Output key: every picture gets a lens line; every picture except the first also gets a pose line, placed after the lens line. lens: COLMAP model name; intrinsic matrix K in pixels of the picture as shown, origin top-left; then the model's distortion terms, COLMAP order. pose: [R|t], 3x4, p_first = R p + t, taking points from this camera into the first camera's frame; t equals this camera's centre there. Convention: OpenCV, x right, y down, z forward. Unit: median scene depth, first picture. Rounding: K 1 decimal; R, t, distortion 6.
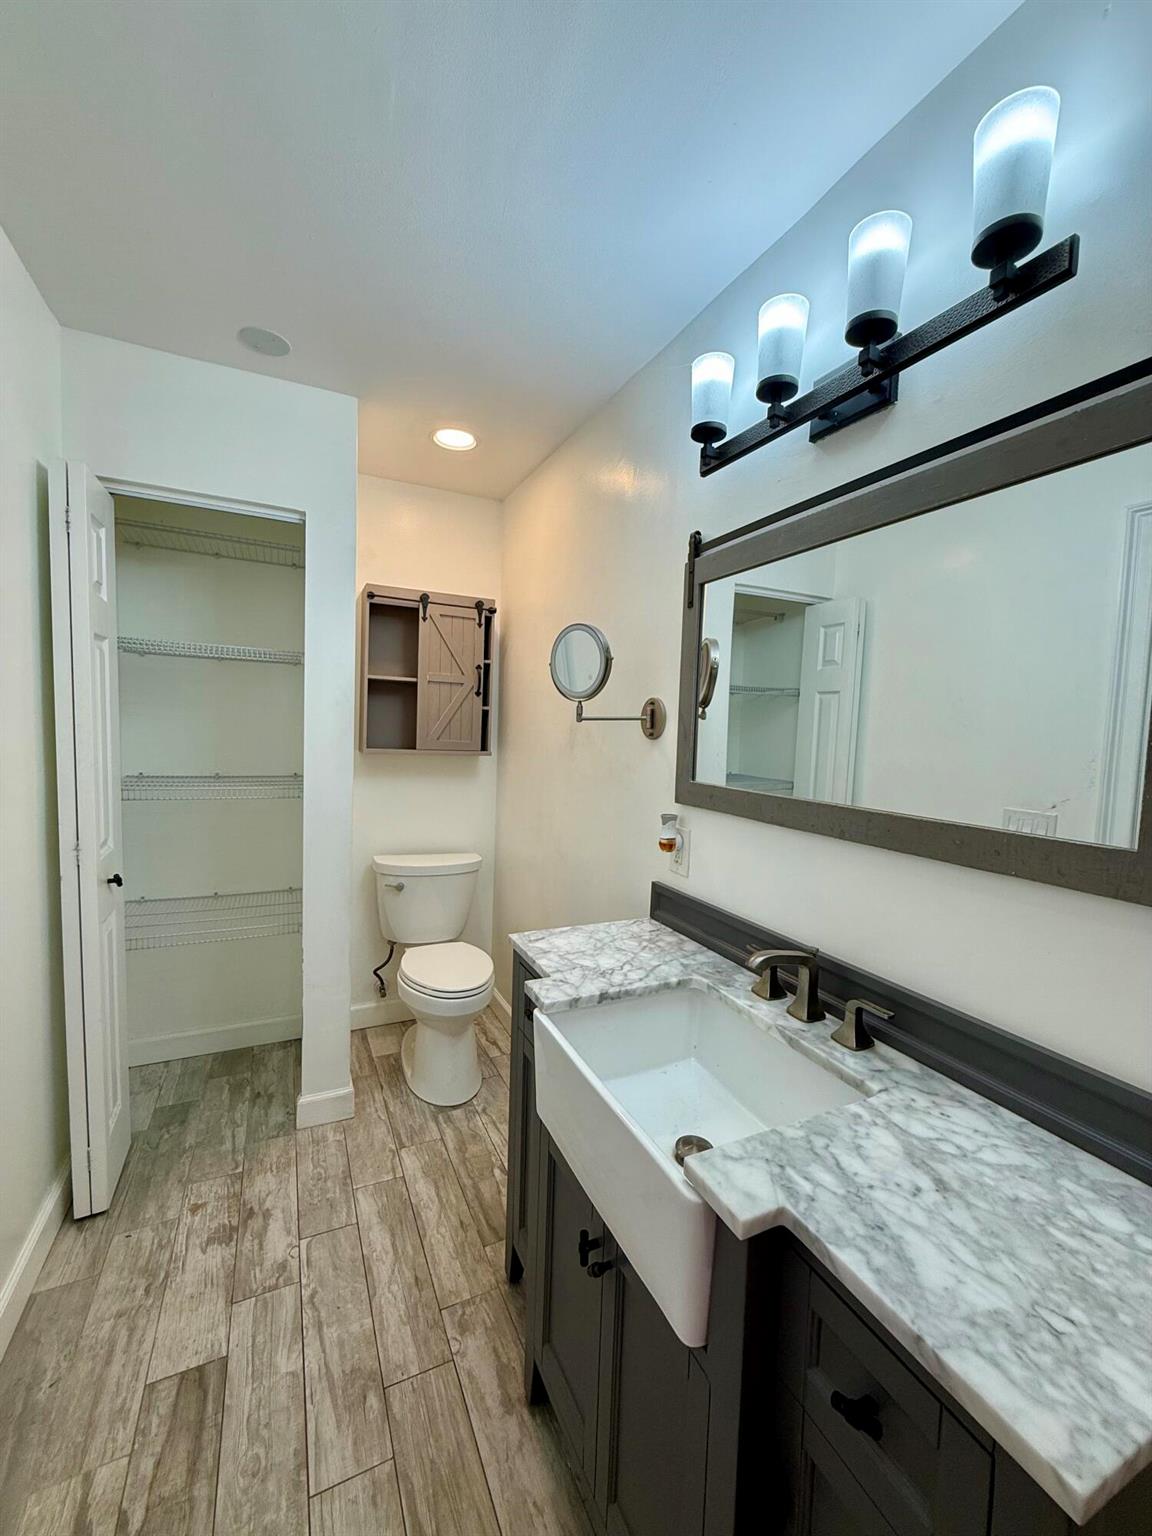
lens RADIAL K [[614.4, 0, 575.2], [0, 614.4, 768.0], [0, 0, 1]] dist [-0.000772, -0.000020]
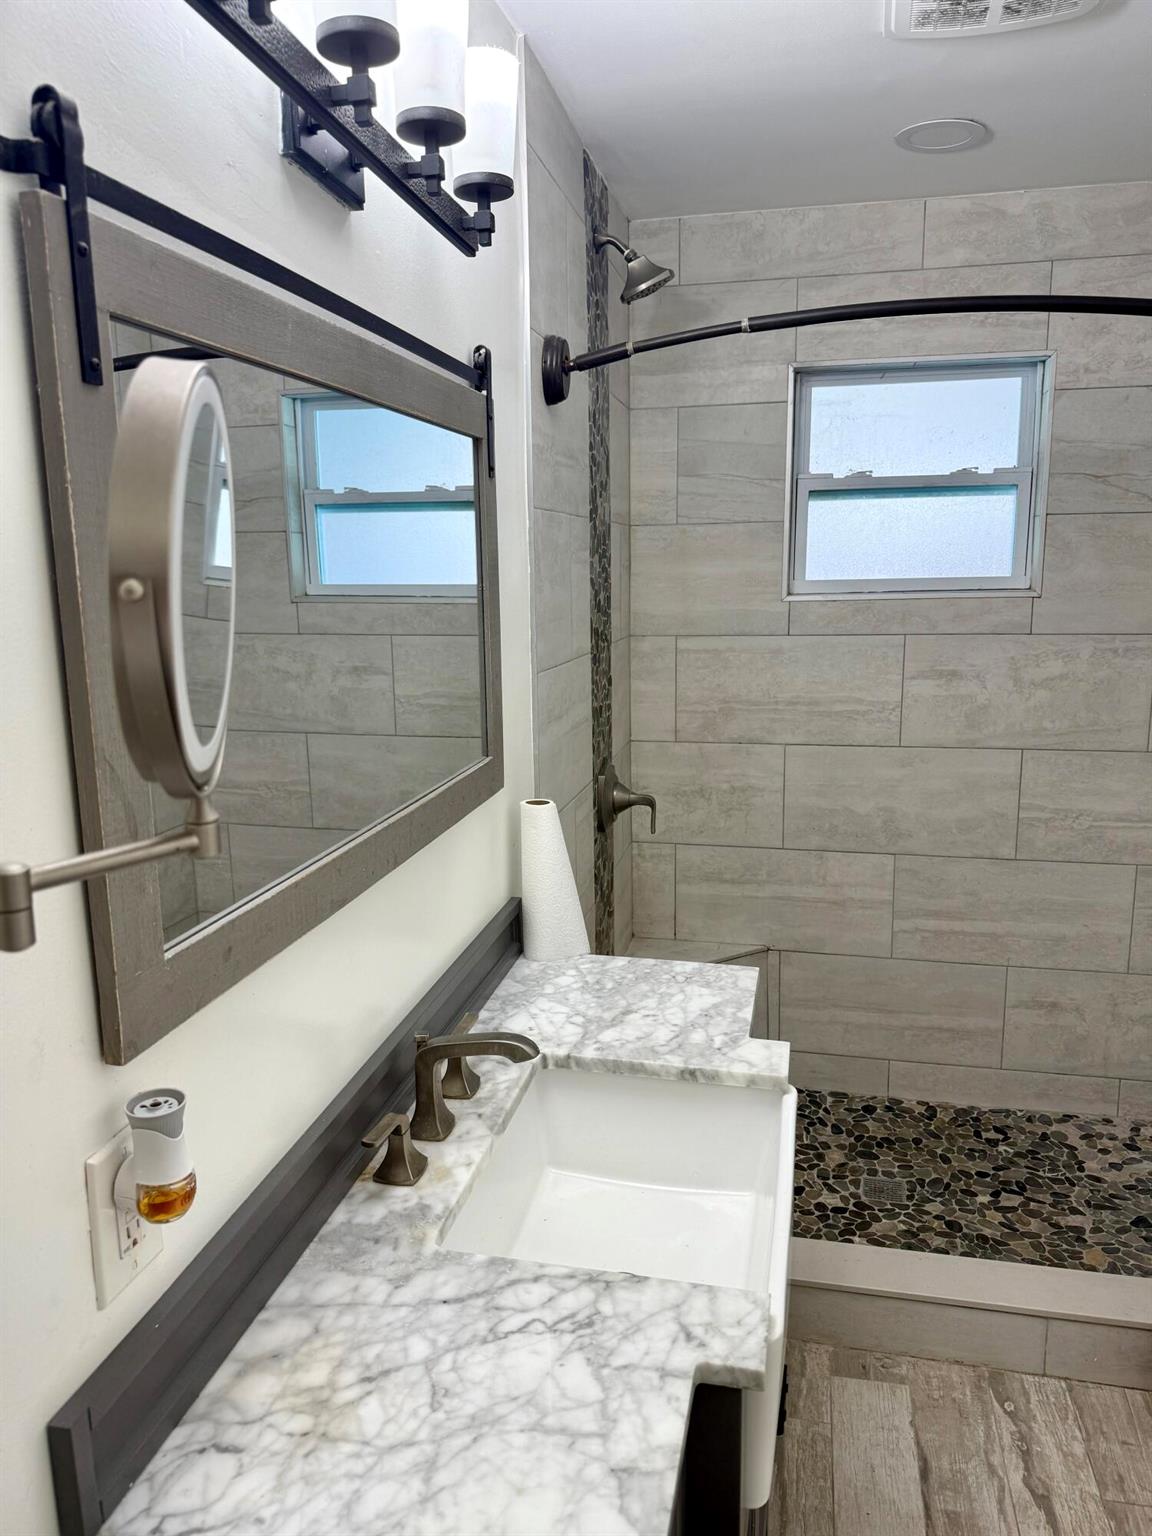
lens RADIAL K [[1086.4, 0, 579.0], [0, 1086.4, 762.9], [0, 0, 1]] dist [0.041959, -0.050119]
pose [[-0.790466, -0.131473, 0.598229, -0.380149], [0.035463, 0.965229, 0.258988, -0.263322], [-0.611479, 0.225937, -0.758318, 1.562917]]
